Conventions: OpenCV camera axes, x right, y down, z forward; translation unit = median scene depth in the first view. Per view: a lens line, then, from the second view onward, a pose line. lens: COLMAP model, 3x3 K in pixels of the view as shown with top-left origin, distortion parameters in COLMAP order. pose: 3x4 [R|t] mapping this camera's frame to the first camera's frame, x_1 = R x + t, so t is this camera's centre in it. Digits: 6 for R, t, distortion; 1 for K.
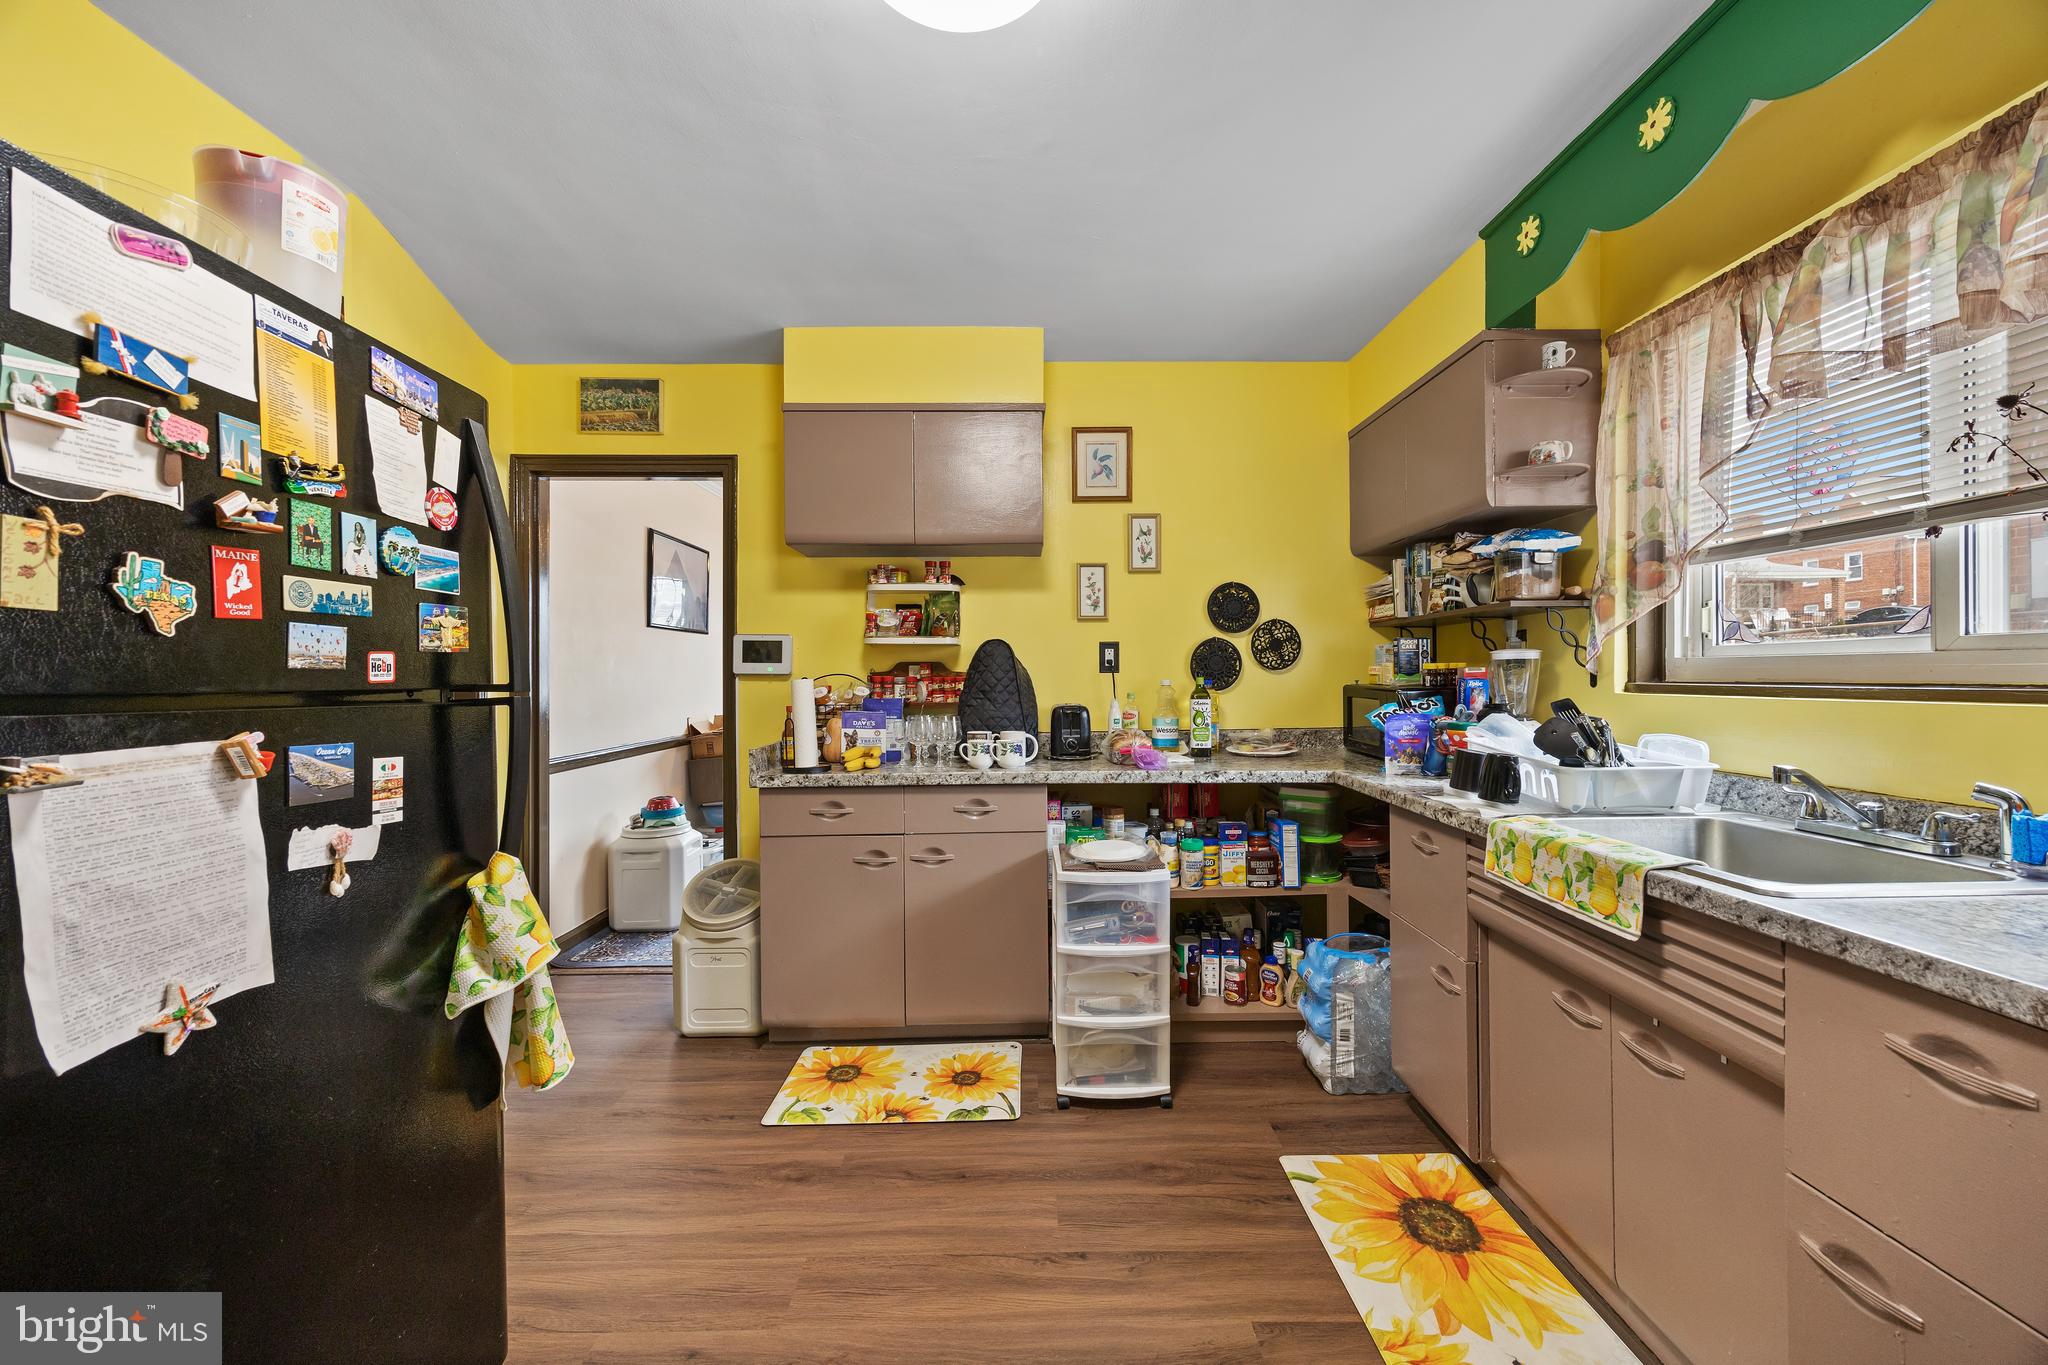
lens RADIAL K [[783.5, 0, 1027.2], [0, 783.5, 679.1], [0, 0, 1]] dist [-0.002498, 0.000564]
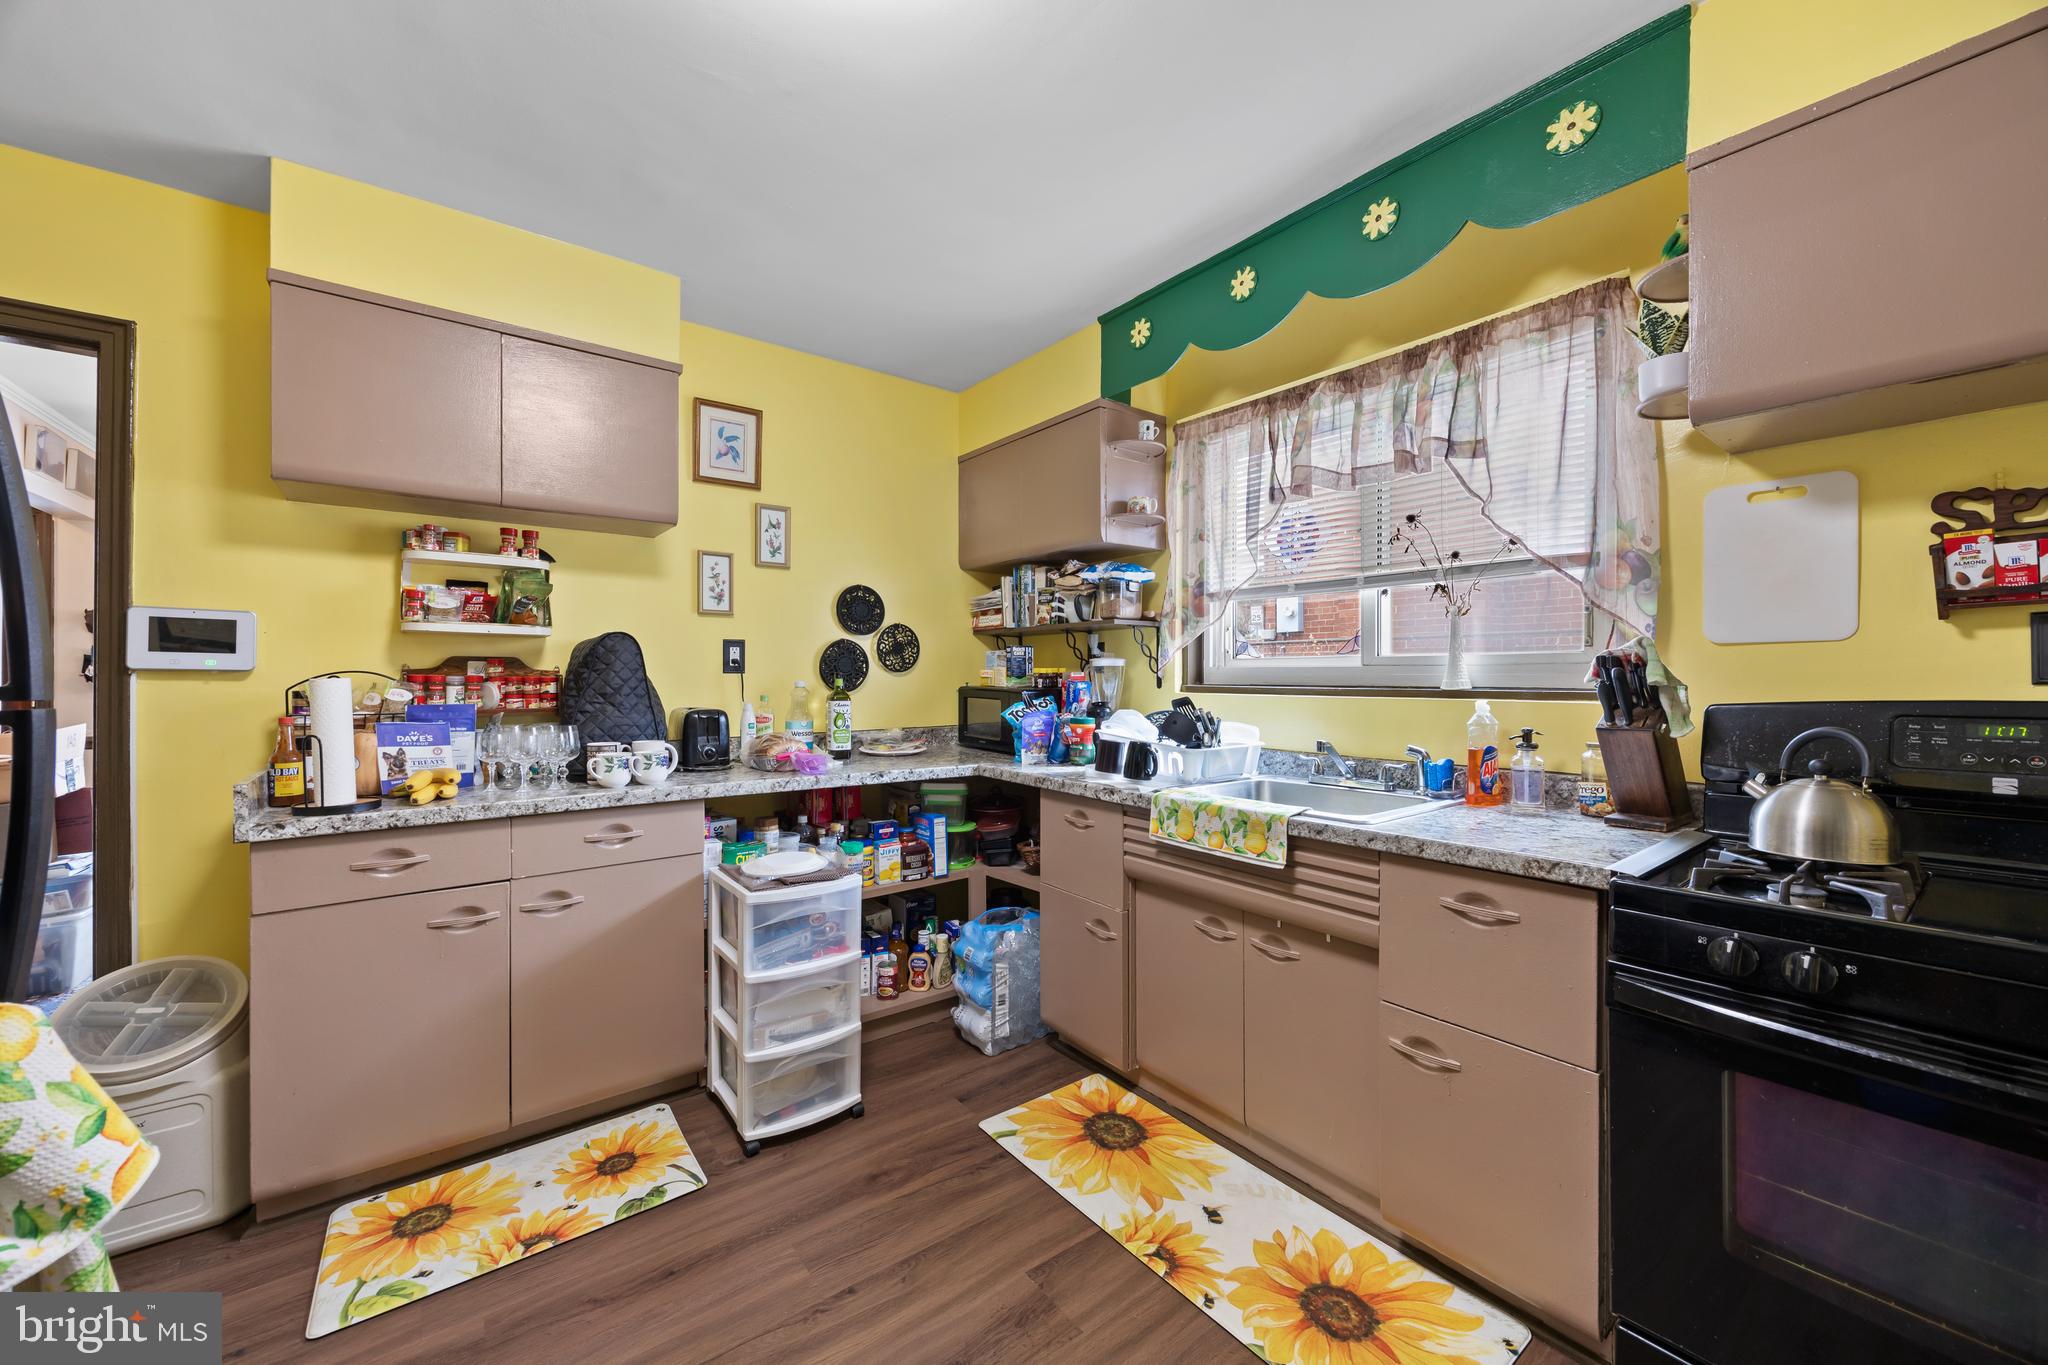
lens RADIAL K [[783.5, 0, 1027.2], [0, 783.5, 679.1], [0, 0, 1]] dist [-0.002498, 0.000564]
pose [[0.796772, 0.005477, 0.604256, -0.227899], [-0.004220, 0.999985, -0.003500, 0.000688], [-0.604266, 0.000238, 0.796783, 0.080990]]
